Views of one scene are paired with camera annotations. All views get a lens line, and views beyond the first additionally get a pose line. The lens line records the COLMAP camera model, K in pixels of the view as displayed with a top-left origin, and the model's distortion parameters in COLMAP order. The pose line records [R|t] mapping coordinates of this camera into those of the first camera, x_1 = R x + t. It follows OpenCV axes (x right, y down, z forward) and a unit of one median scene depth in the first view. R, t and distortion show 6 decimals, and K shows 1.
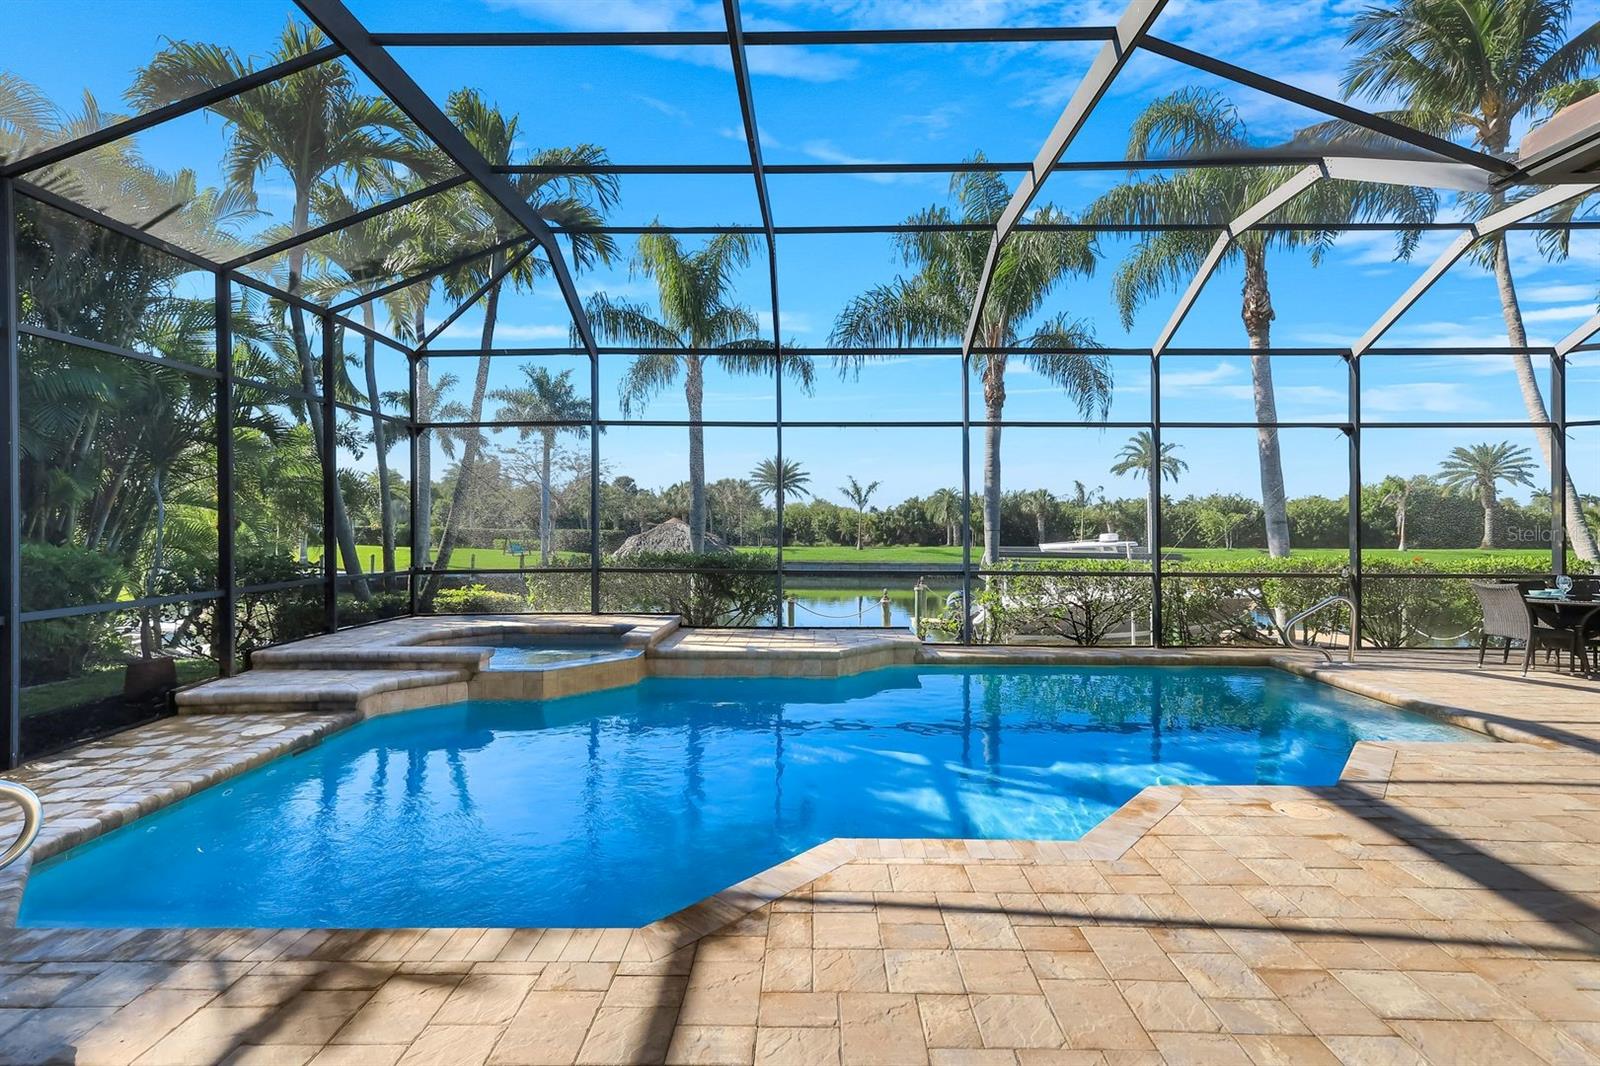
lens RADIAL K [[748.6, 0, 806.5], [0, 748.6, 519.7], [0, 0, 1]] dist [0.014584, 0.000497]
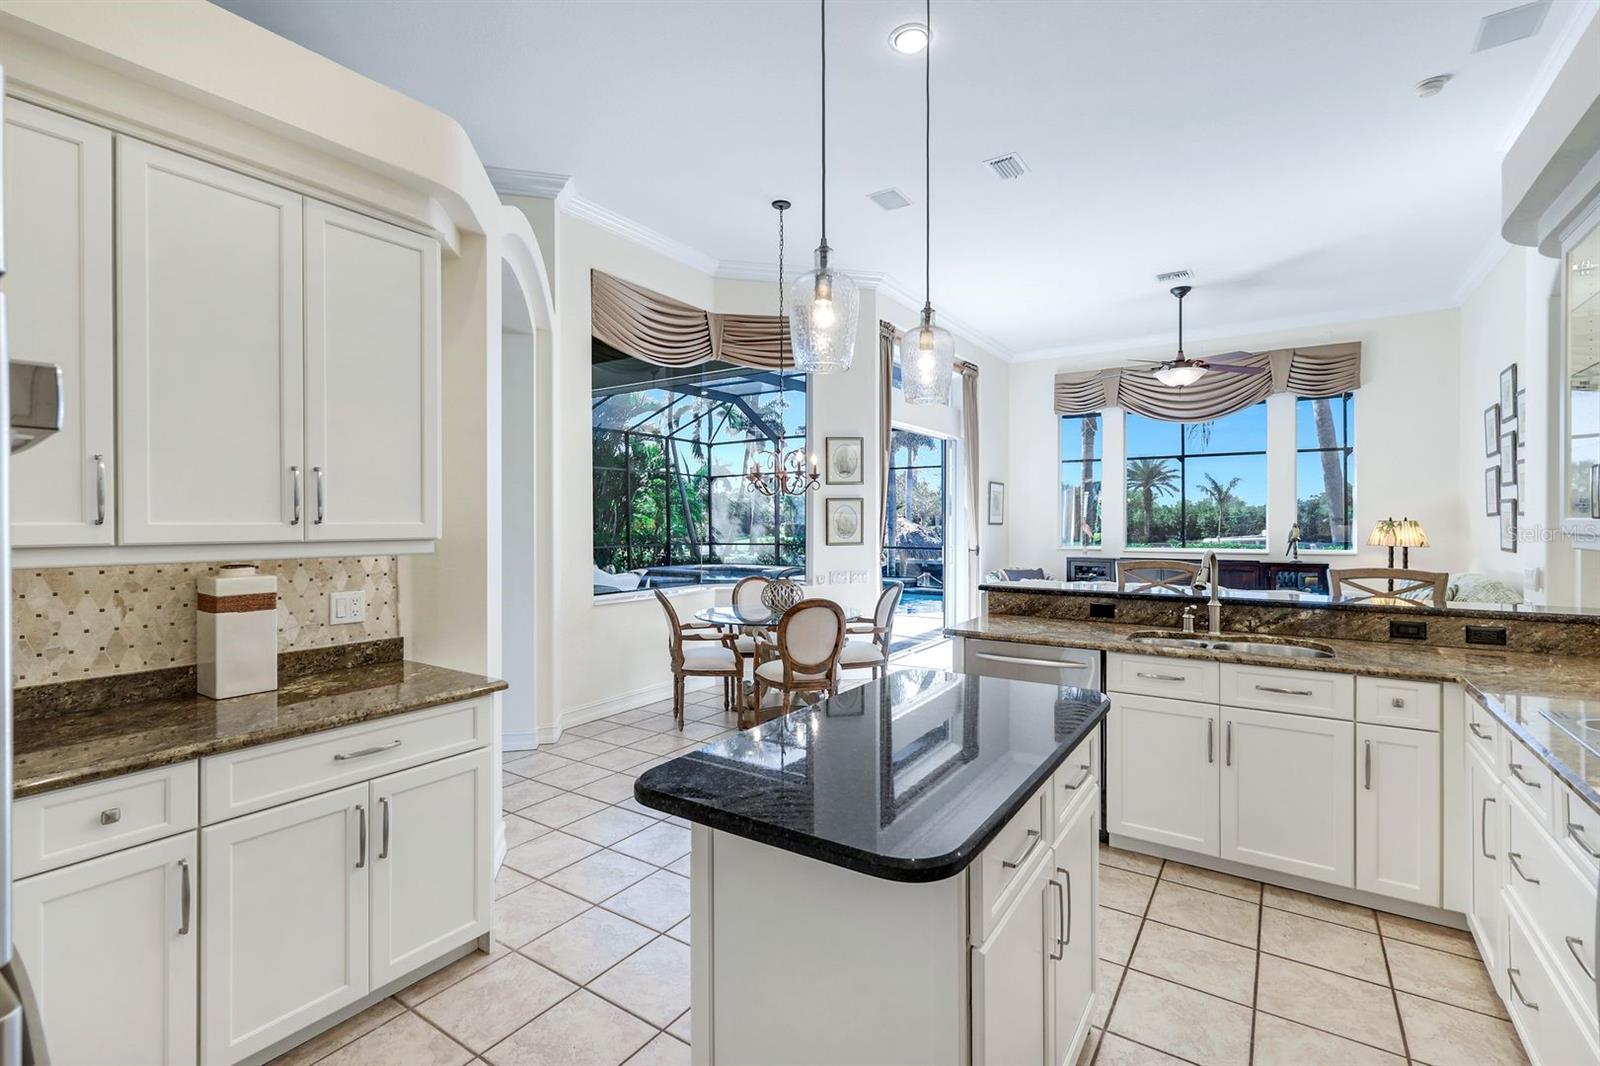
lens RADIAL K [[719.9, 0, 801.2], [0, 719.9, 521.7], [0, 0, 1]] dist [0.005710, 0.000105]
pose [[0.842143, -0.002048, -0.539250, 0.800492], [0.004915, 0.999980, 0.003878, -0.001894], [0.539232, -0.005916, 0.842137, -0.599896]]
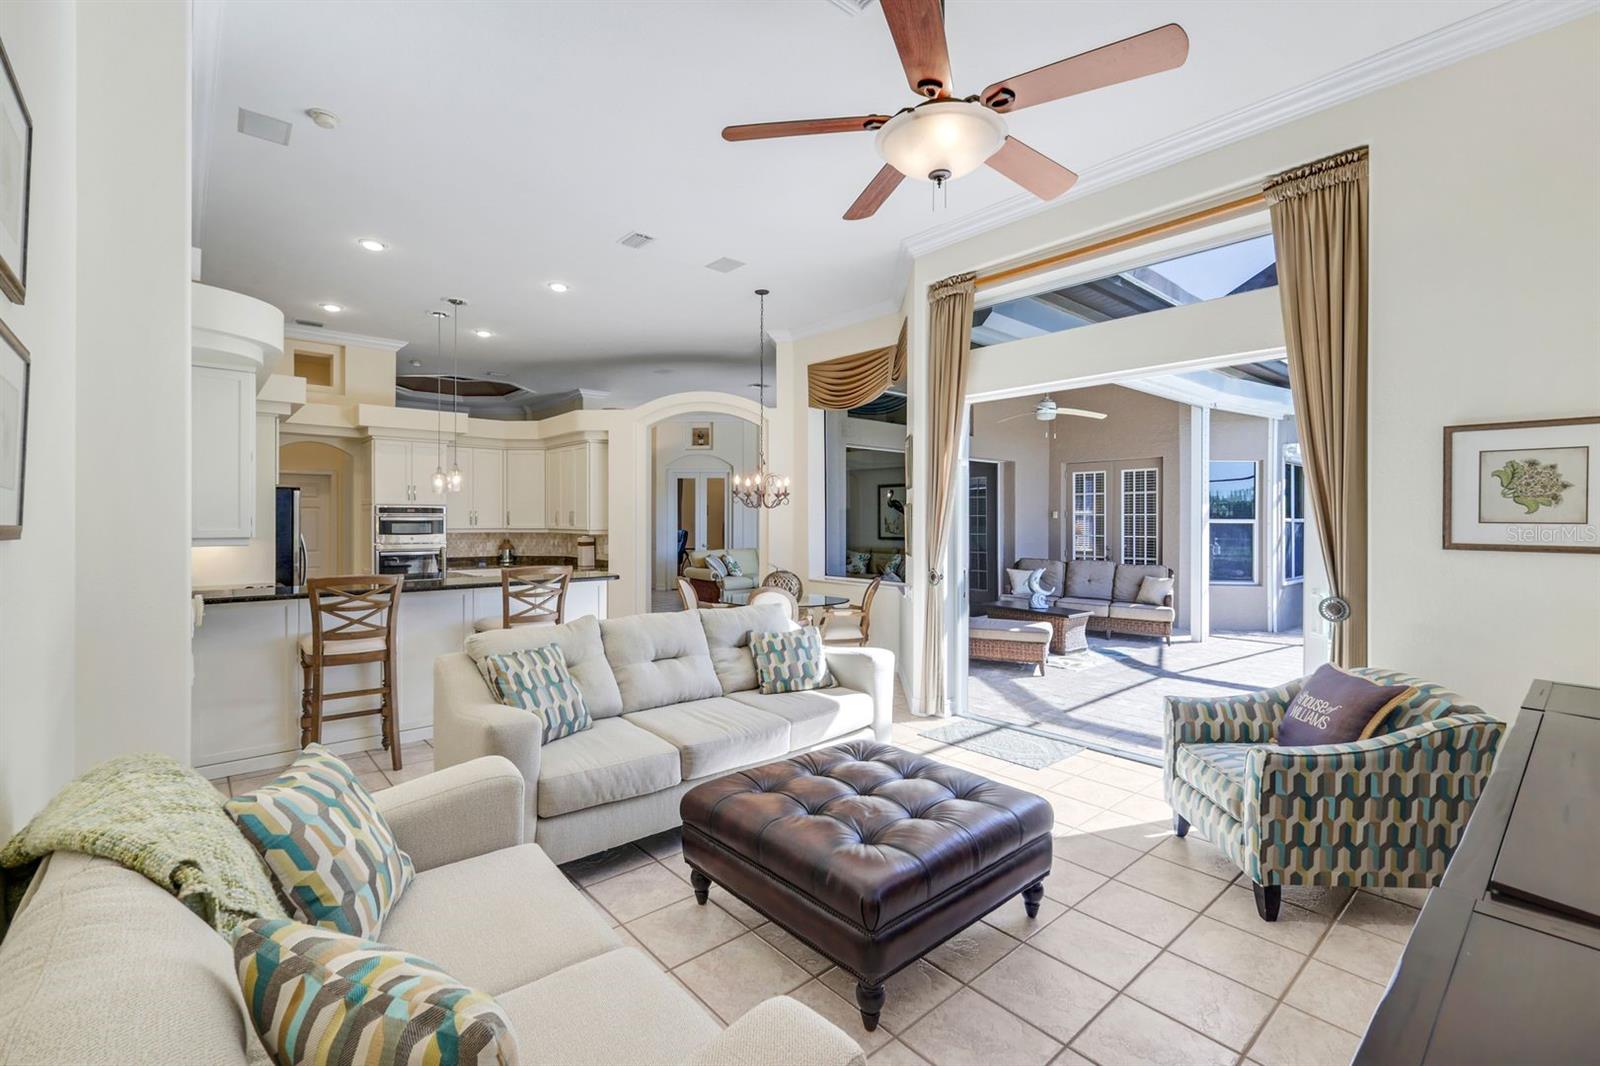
lens RADIAL K [[707.0, 0, 802.1], [0, 707.0, 520.8], [0, 0, 1]] dist [0.000466, 0.000020]
pose [[-0.736690, -0.002639, -0.676225, 0.941867], [-0.001492, 0.999996, -0.002277, -0.004880], [0.676229, -0.000668, -0.736691, 0.352375]]
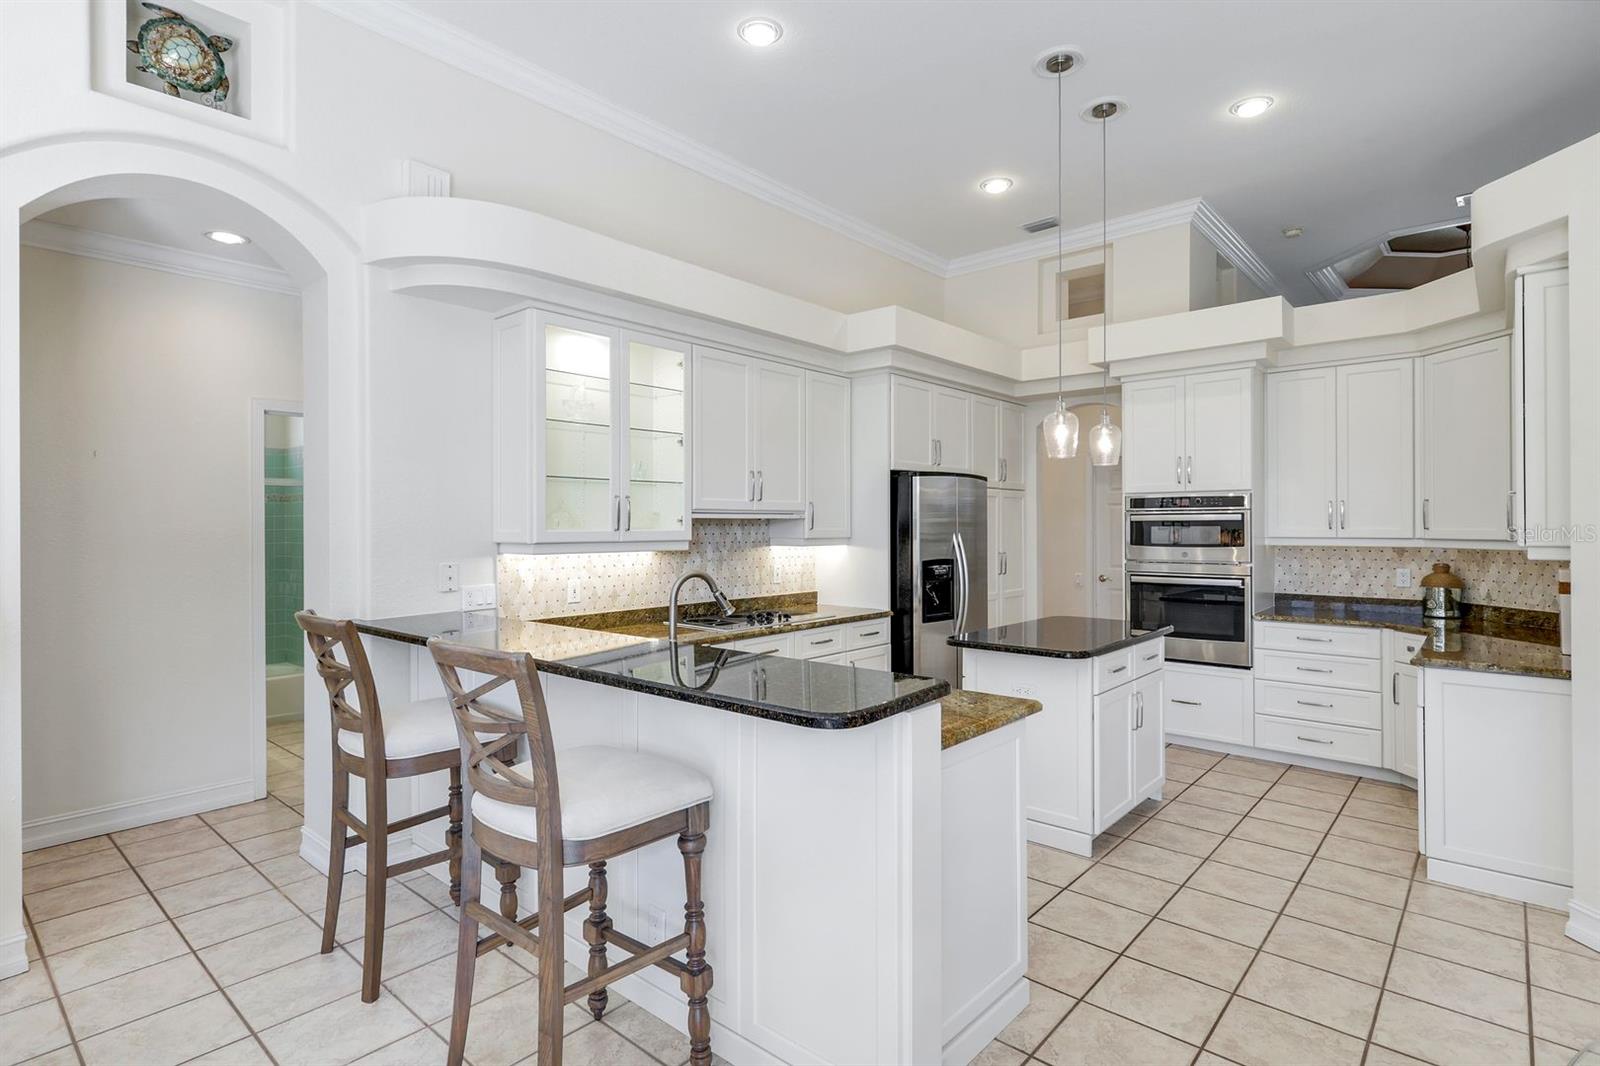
lens RADIAL K [[803.1, 0, 803.2], [0, 803.1, 519.6], [0, 0, 1]] dist [0.001979, -0.000071]
pose [[-0.767592, 0.002406, 0.640934, 0.568071], [-0.001810, 0.999981, -0.005922, -0.003751], [-0.640936, -0.005706, -0.767573, -0.028736]]
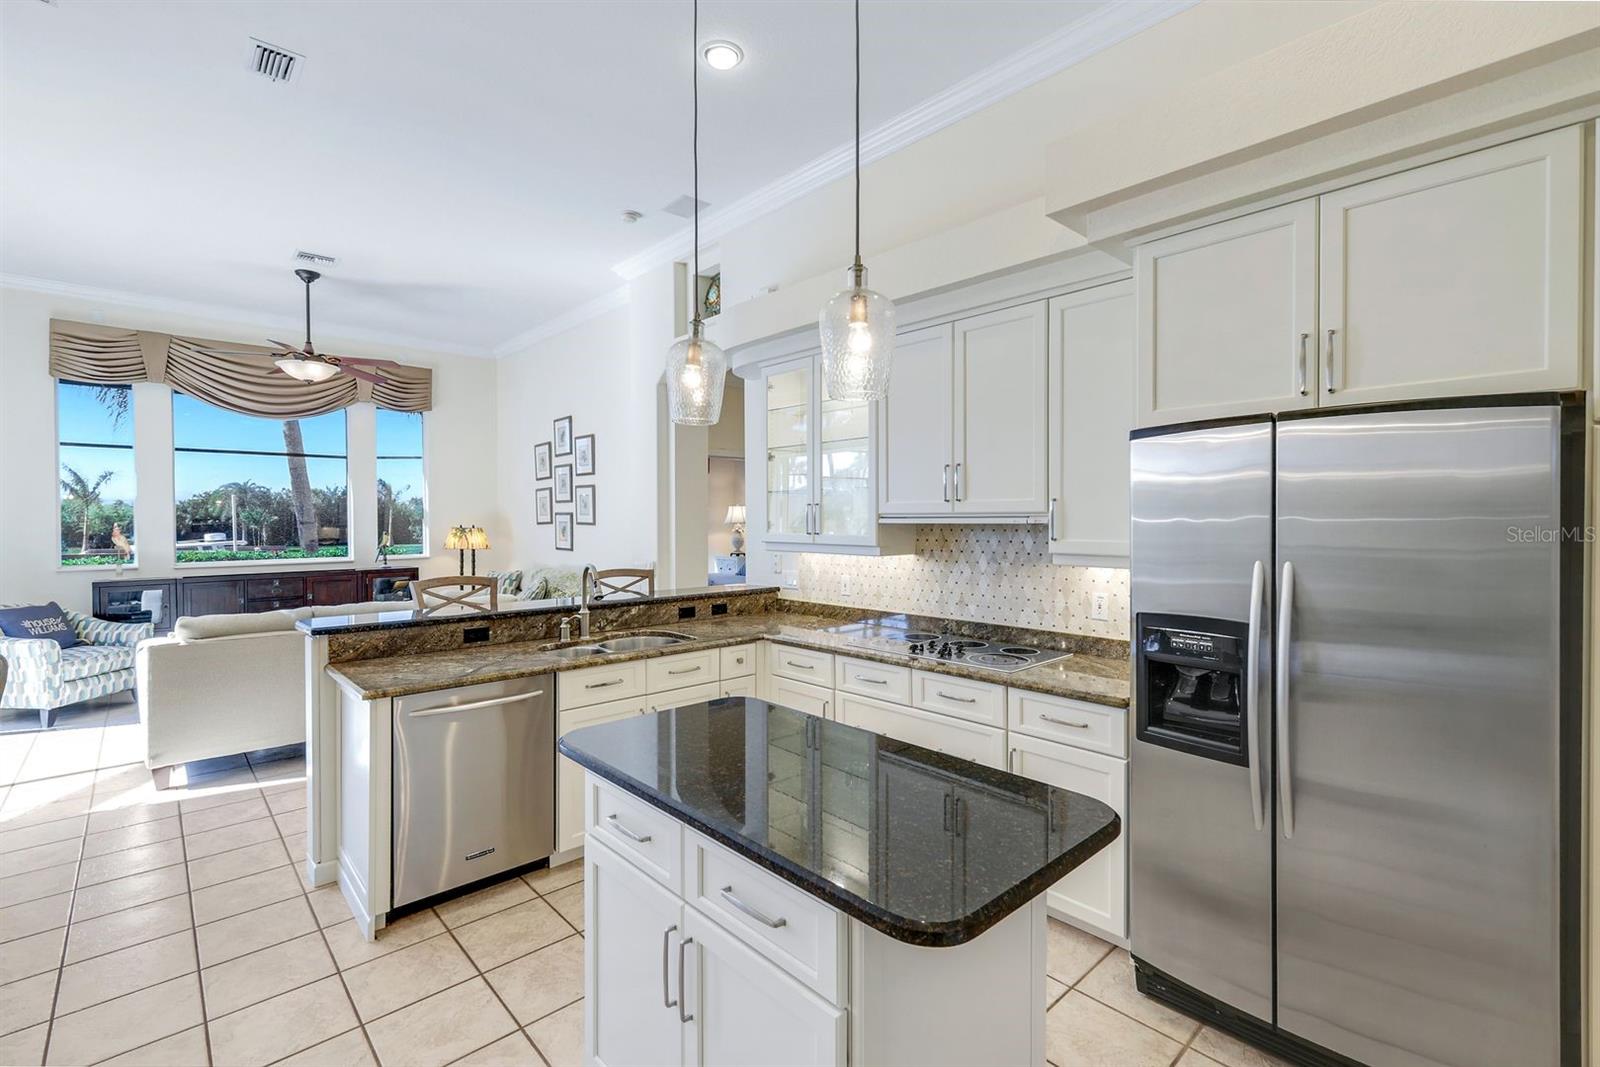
lens RADIAL K [[715.1, 0, 799.3], [0, 715.1, 524.6], [0, 0, 1]] dist [0.006396, -0.000594]
pose [[0.722248, -0.009662, 0.691567, 0.607253], [0.001510, 0.999922, 0.012393, -0.010786], [-0.691633, -0.007907, 0.722206, -0.559937]]
